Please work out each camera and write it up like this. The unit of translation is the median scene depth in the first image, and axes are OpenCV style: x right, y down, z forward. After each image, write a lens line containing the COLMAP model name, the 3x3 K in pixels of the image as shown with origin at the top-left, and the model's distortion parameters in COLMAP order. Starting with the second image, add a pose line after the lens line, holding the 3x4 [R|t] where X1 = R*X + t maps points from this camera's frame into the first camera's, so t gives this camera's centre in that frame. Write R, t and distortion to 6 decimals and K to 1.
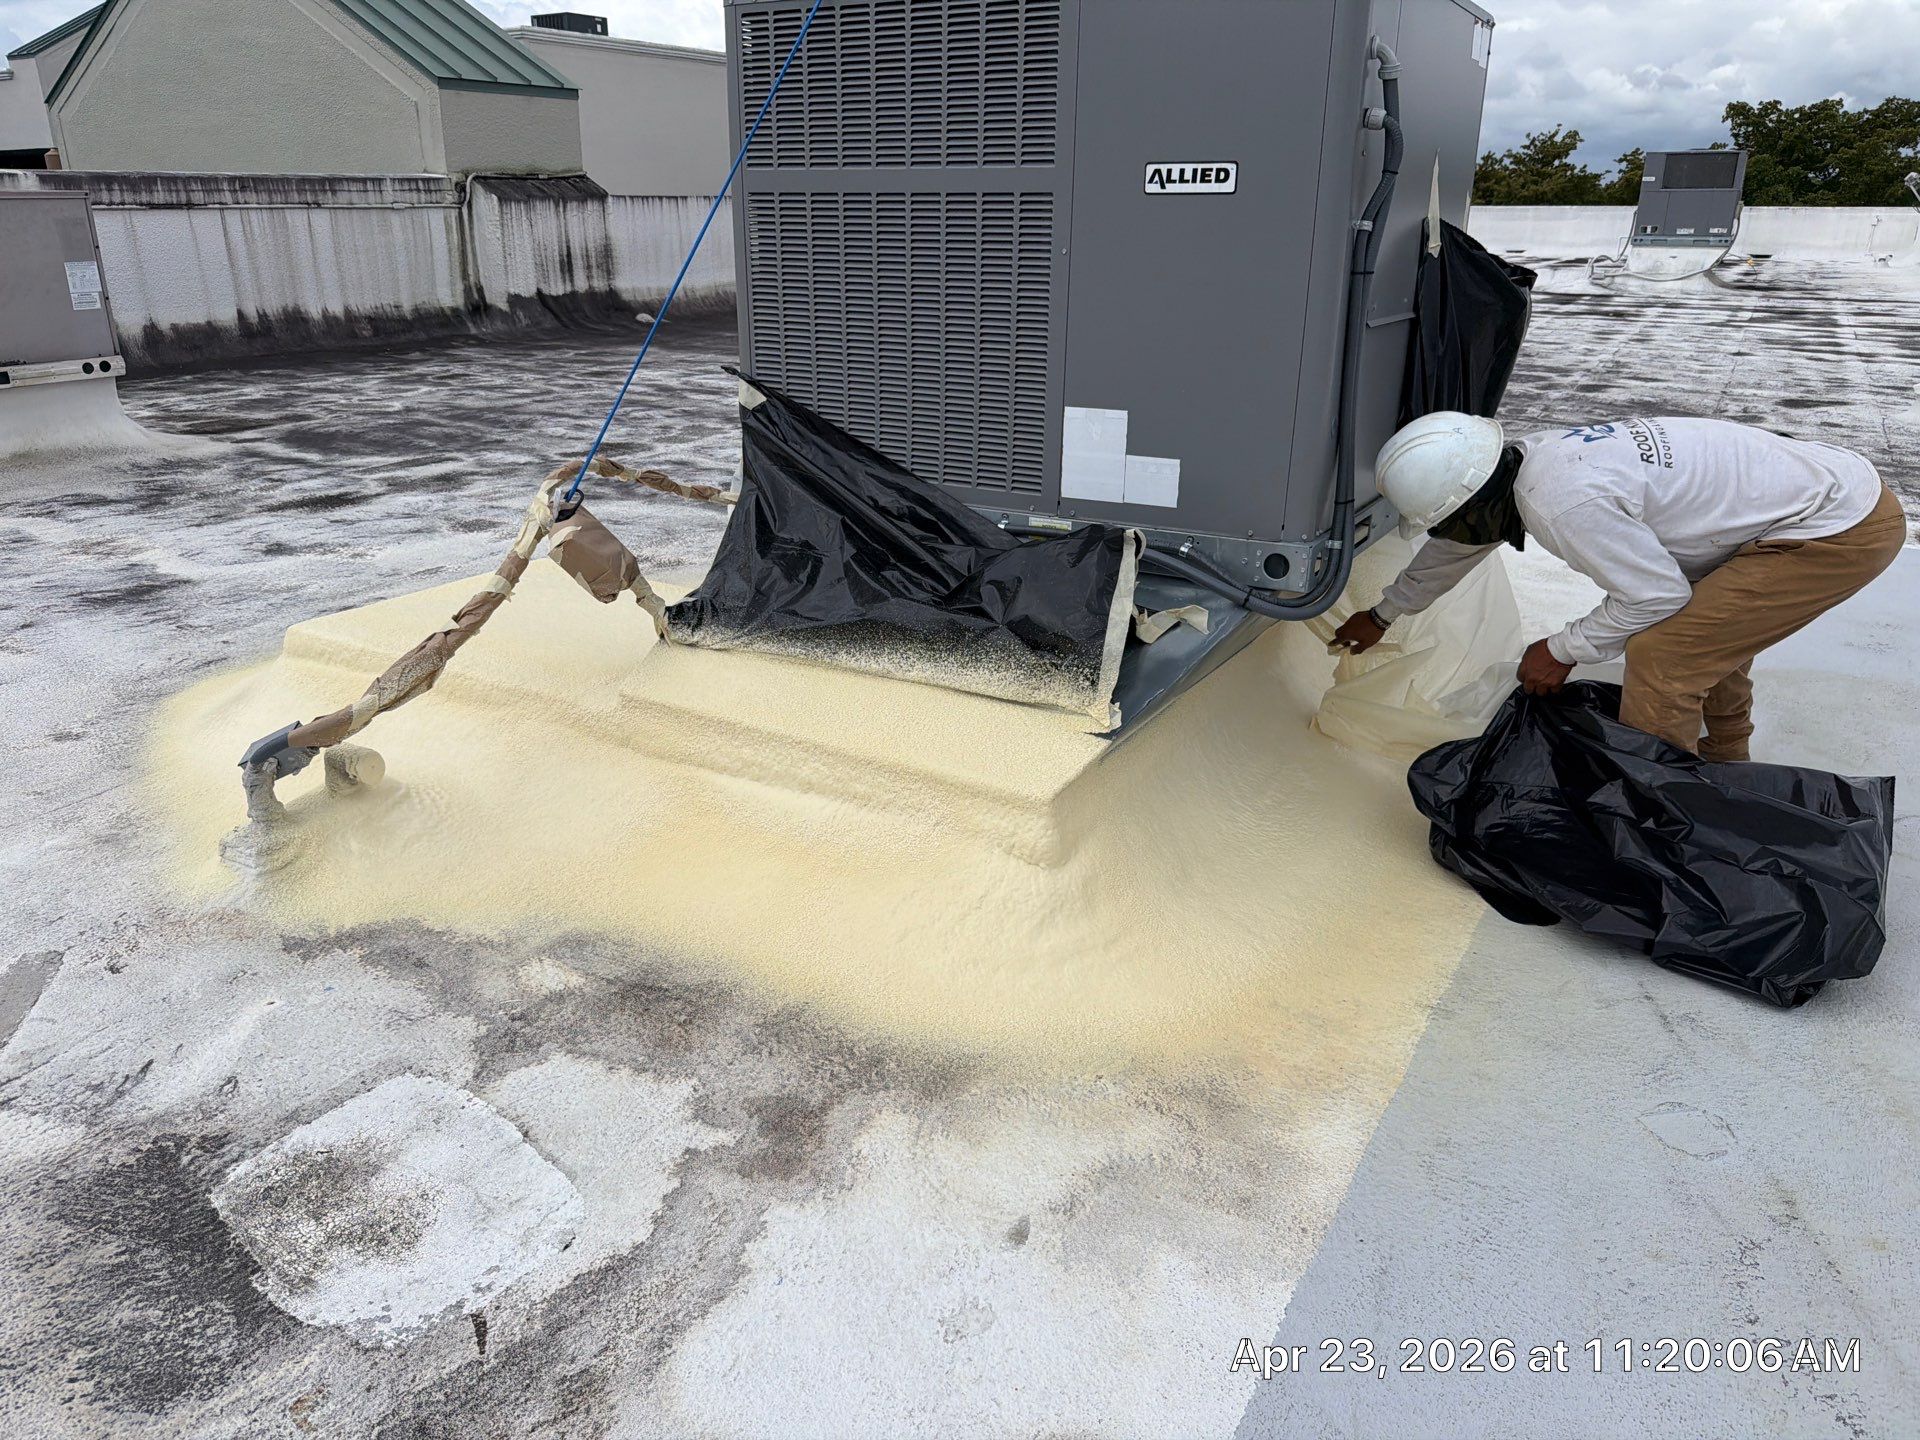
lens RADIAL K [[1367.1, 0, 960.0], [0, 1367.1, 720.0], [0, 0, 1]] dist [0.003305, 0.003575]
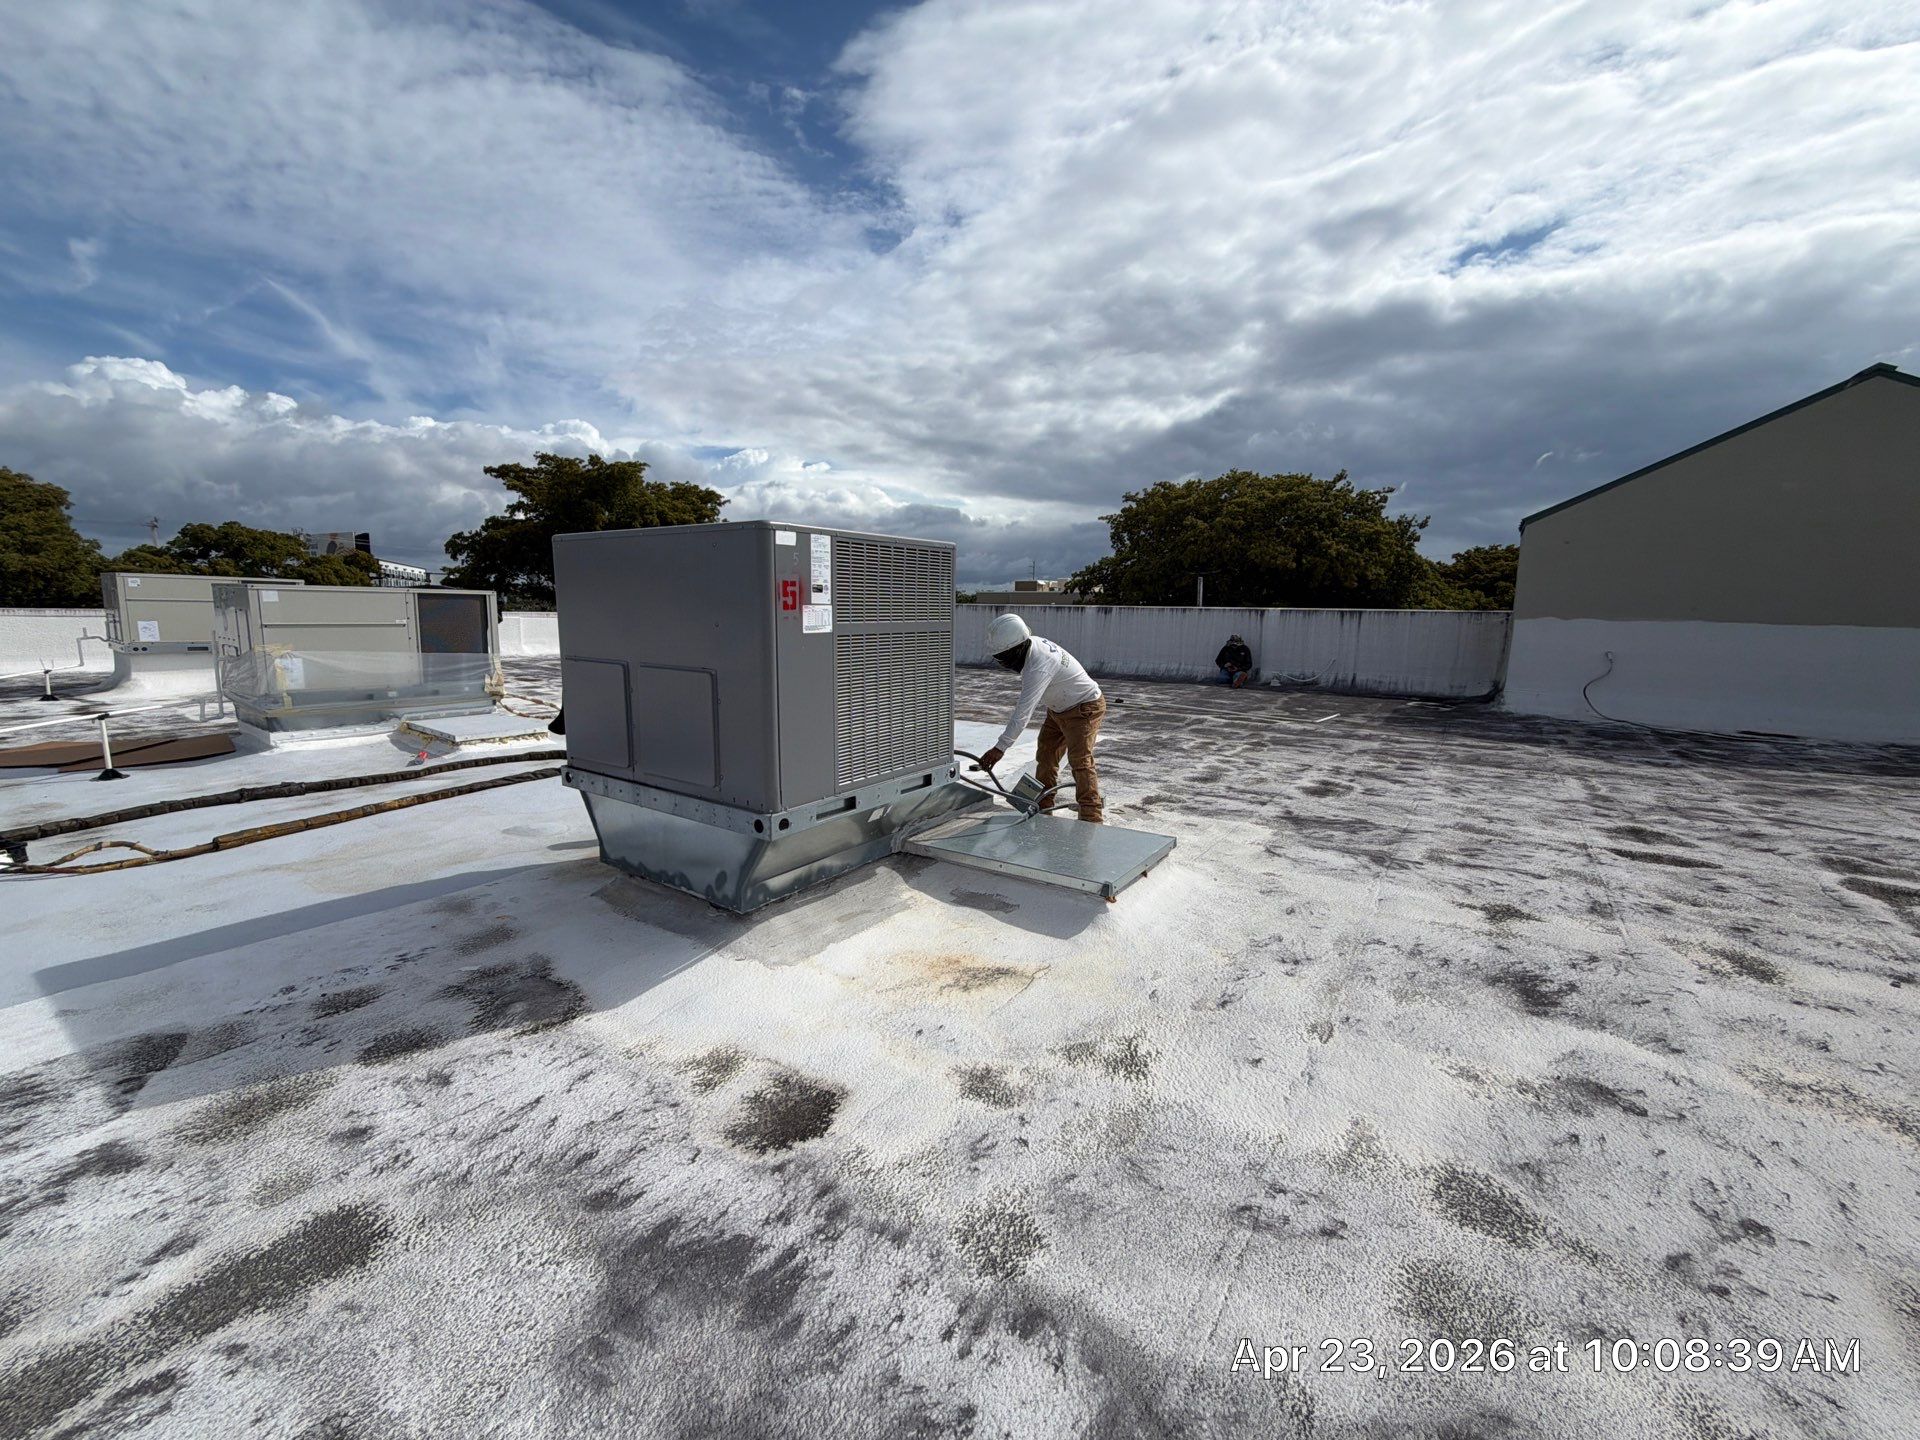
lens RADIAL K [[766.3, 0, 954.4], [0, 766.3, 711.7], [0, 0, 1]] dist [0.000965, 0.000150]
pose [[-0.996567, -0.028211, 0.077833, -0.192007], [0.012679, 0.877053, 0.480227, -0.594581], [-0.081812, 0.479565, -0.873684, 1.486874]]
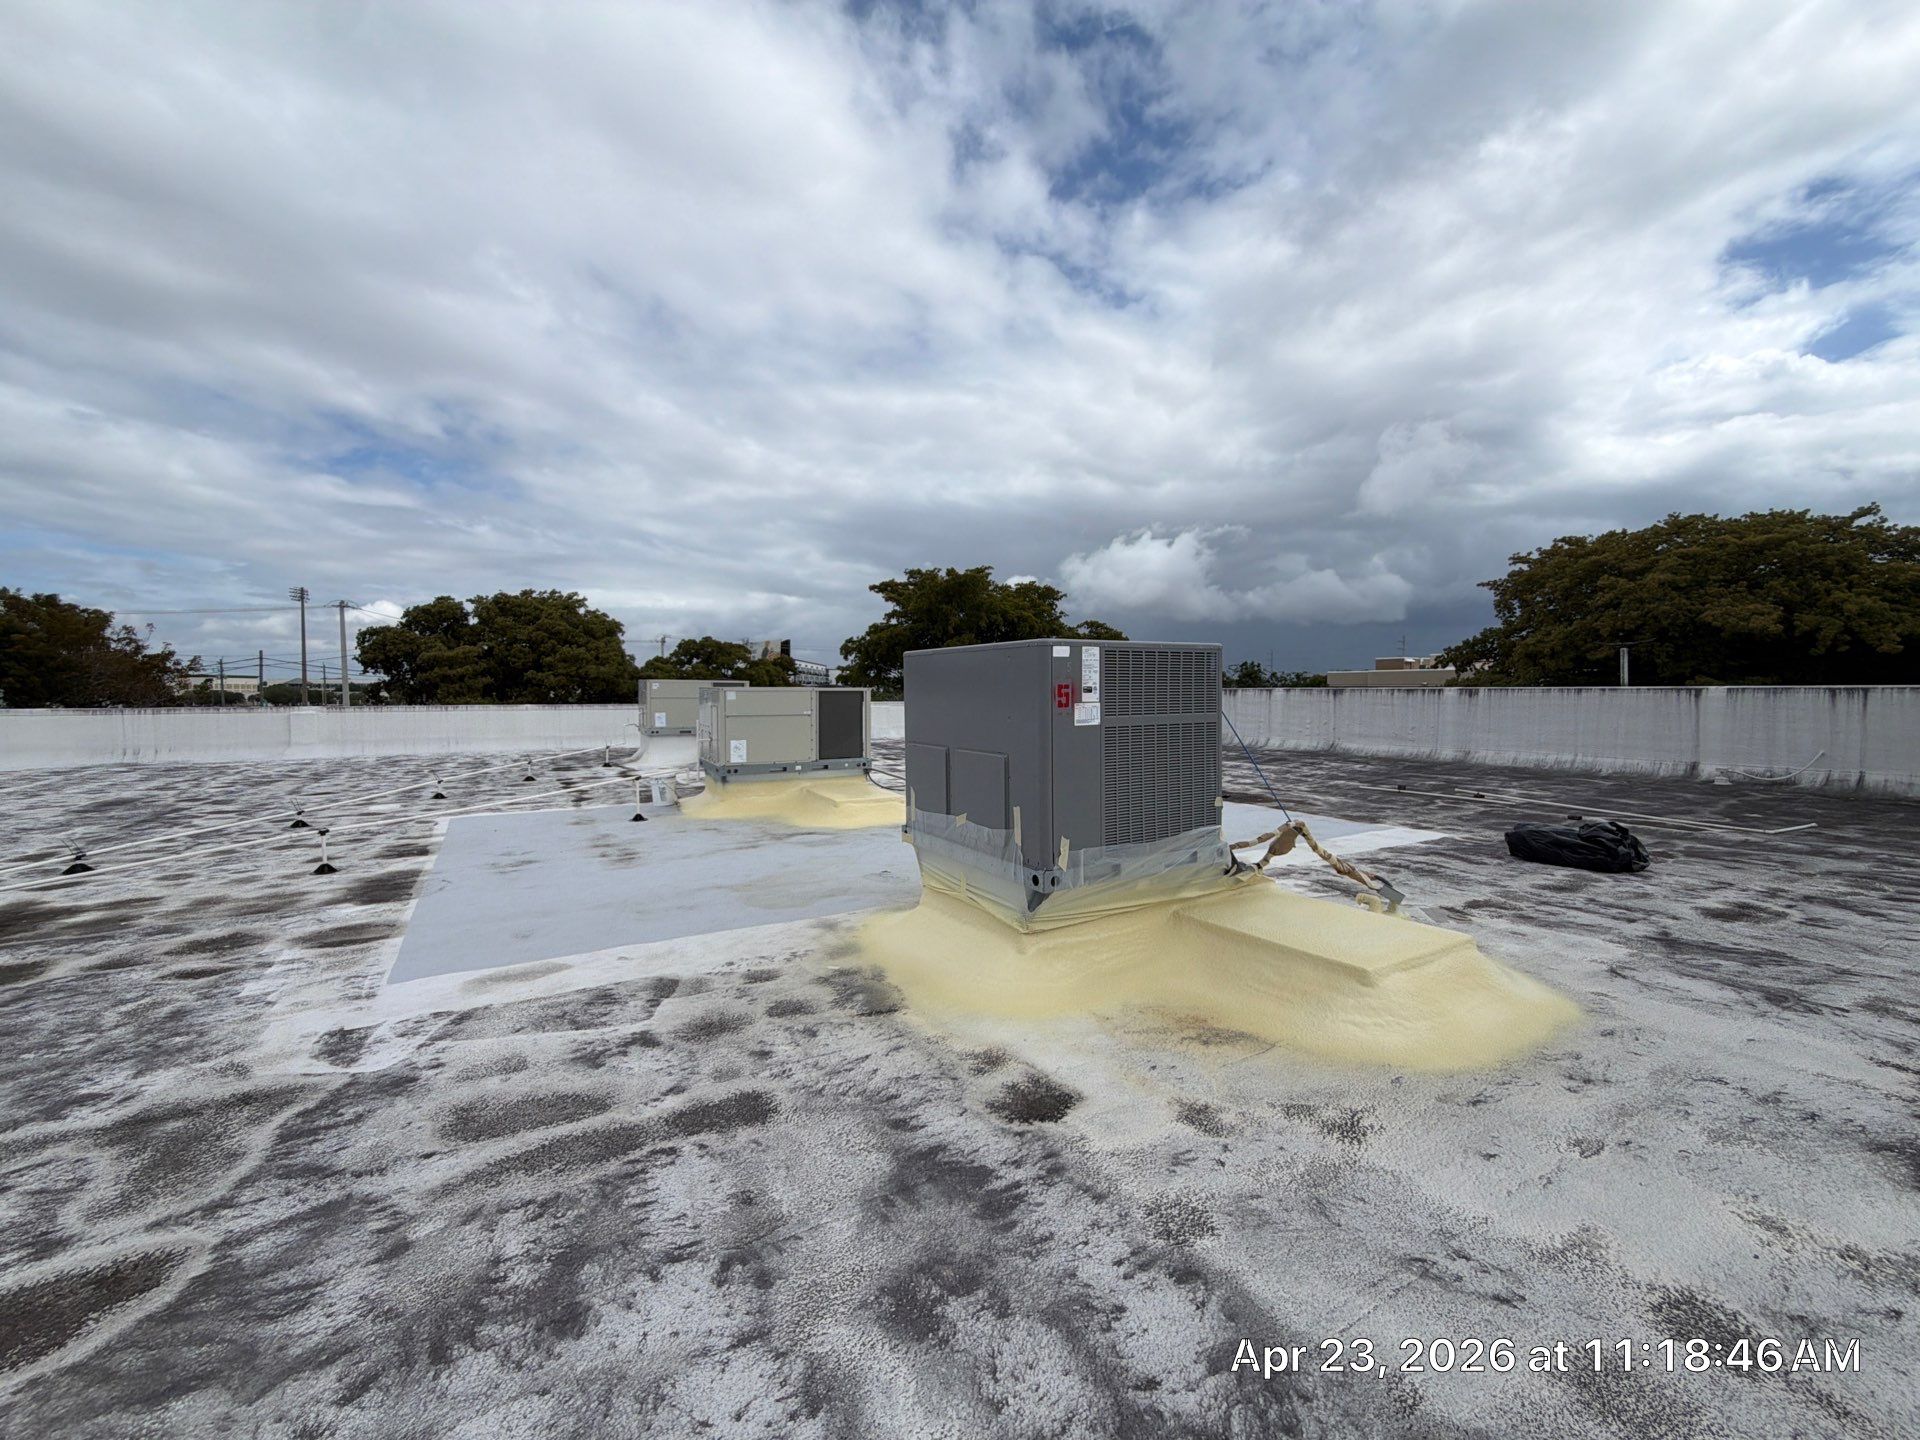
lens RADIAL K [[766.3, 0, 954.4], [0, 766.3, 711.7], [0, 0, 1]] dist [0.000965, 0.000150]
pose [[-0.871546, -0.013176, 0.490136, -0.297263], [0.177380, 0.923459, 0.340236, -0.653195], [-0.457103, 0.383471, -0.802500, 1.597162]]
